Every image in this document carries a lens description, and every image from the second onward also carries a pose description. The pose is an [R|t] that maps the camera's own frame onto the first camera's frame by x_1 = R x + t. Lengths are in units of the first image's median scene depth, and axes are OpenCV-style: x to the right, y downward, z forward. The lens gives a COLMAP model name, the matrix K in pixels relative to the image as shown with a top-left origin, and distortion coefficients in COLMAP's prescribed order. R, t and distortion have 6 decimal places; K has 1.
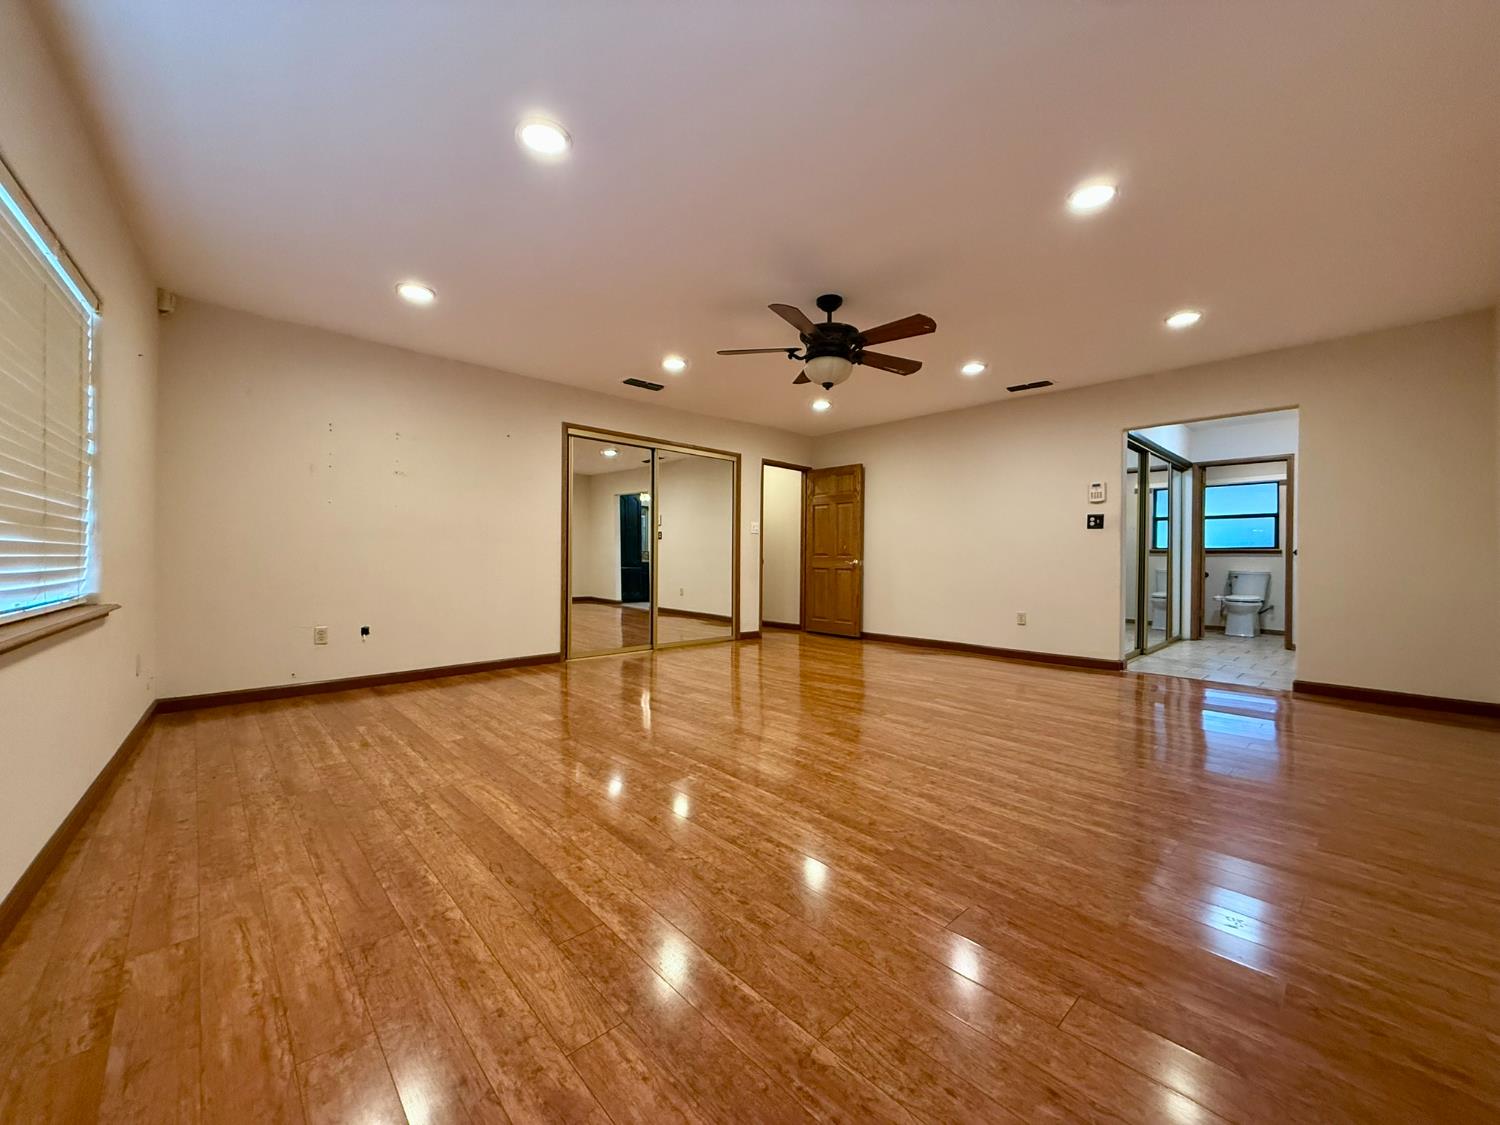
lens RADIAL K [[599.6, 0, 750.0], [0, 599.6, 562.5], [0, 0, 1]] dist [0.001136, 0.000297]
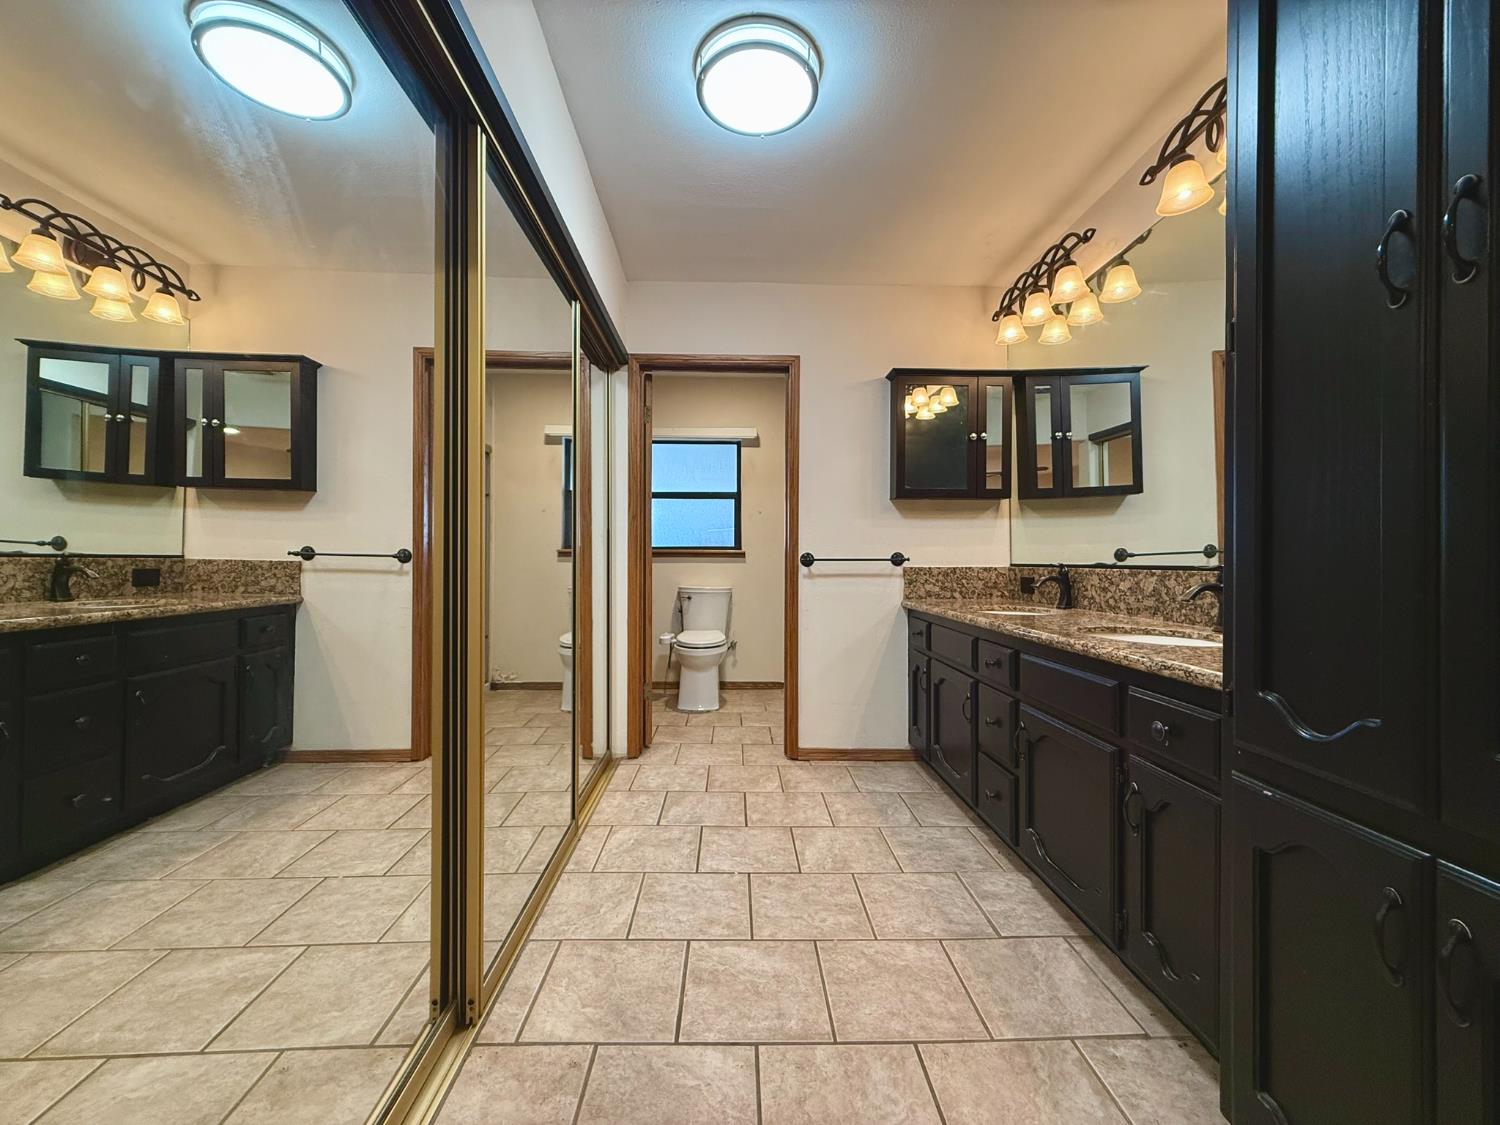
lens RADIAL K [[599.6, 0, 750.0], [0, 599.6, 562.5], [0, 0, 1]] dist [0.001136, 0.000297]
pose [[0.660876, -0.012471, 0.750391, 0.423385], [0.006436, 0.999919, 0.010949, -0.016359], [-0.750467, -0.002406, 0.660903, 0.584948]]
